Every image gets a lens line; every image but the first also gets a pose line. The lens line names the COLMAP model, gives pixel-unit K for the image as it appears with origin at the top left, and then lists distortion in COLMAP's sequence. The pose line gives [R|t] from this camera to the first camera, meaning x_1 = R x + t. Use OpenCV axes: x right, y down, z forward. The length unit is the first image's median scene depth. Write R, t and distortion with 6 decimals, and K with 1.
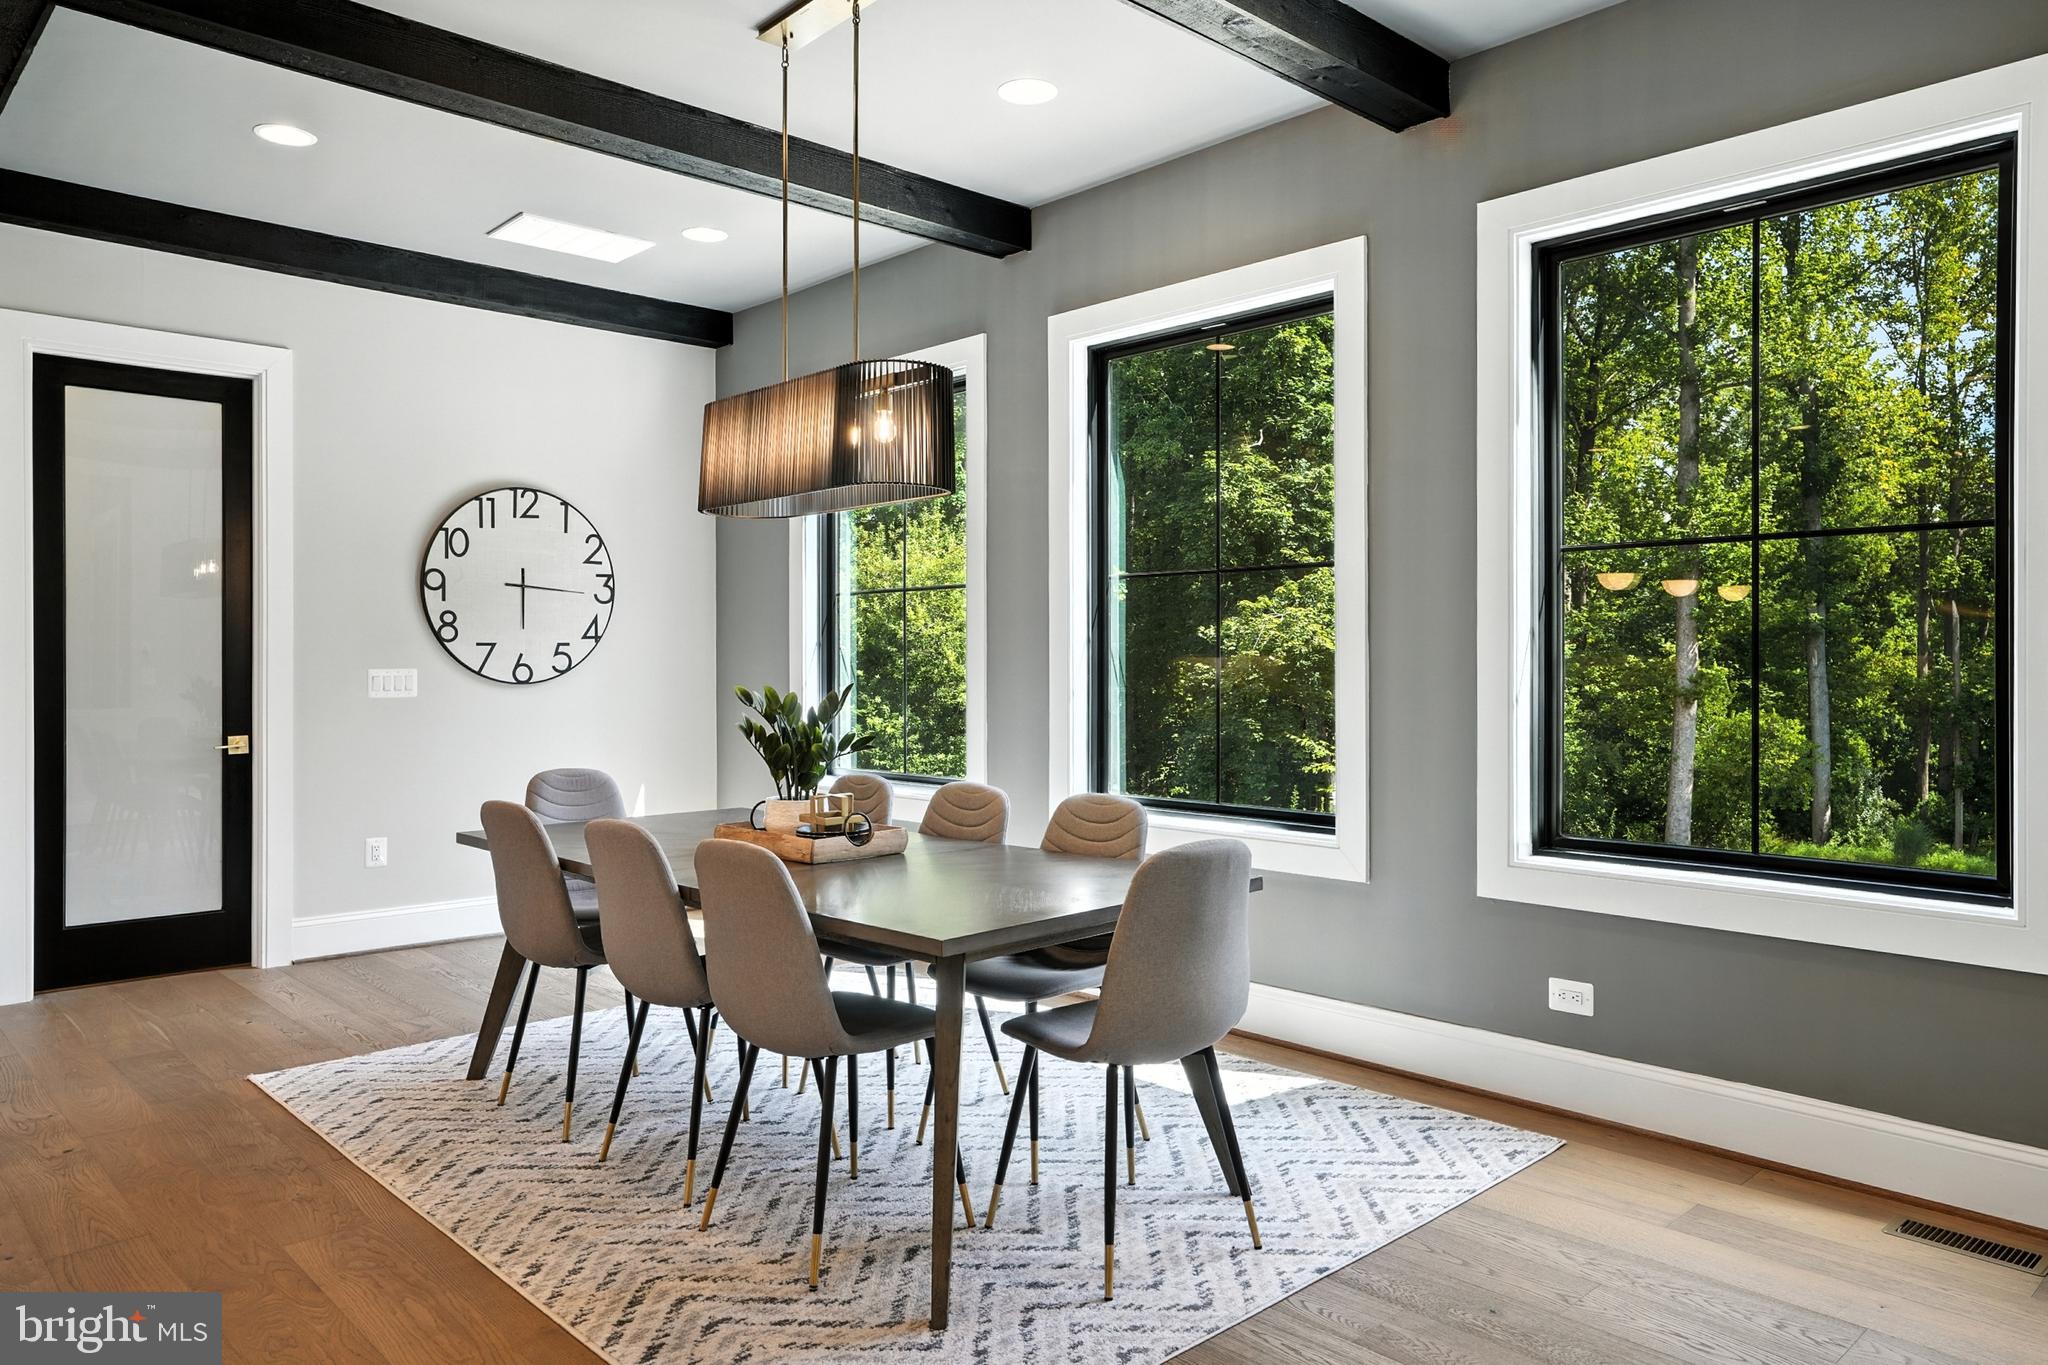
lens RADIAL K [[1360.5, 0, 1026.0], [0, 1360.5, 649.6], [0, 0, 1]] dist [0.058007, -0.001242]
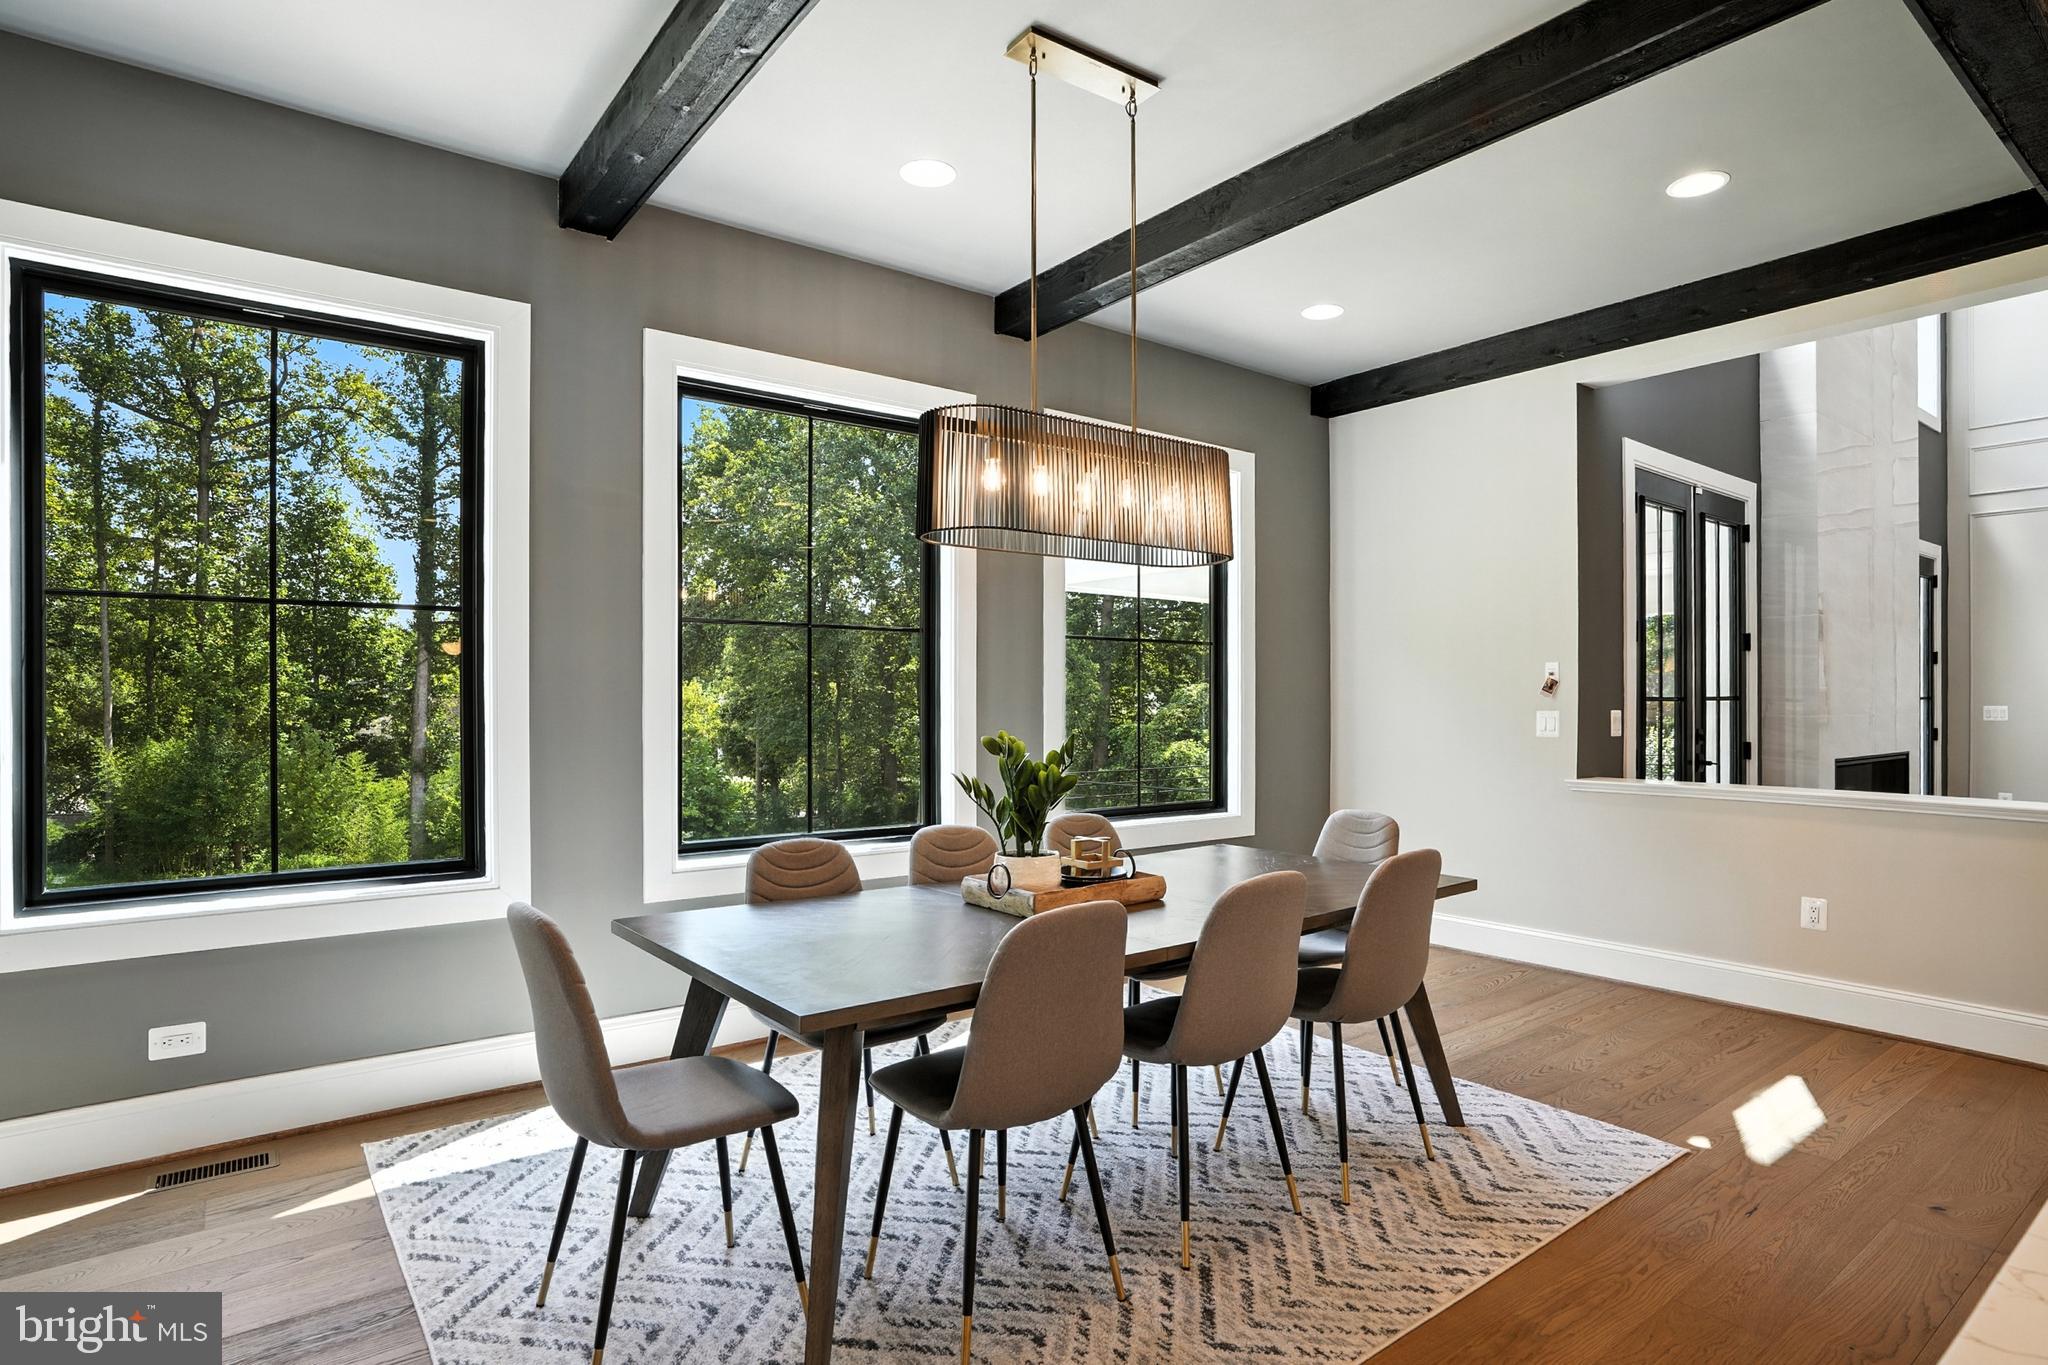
lens RADIAL K [[1062.2, 0, 1024.0], [0, 1062.2, 682.5], [0, 0, 1]] dist [-0.020960, -0.000208]
pose [[0.100486, 0.019876, 0.994740, -0.653801], [-0.007691, 0.999786, -0.019200, 0.003795], [-0.994909, -0.005722, 0.100617, 0.676800]]
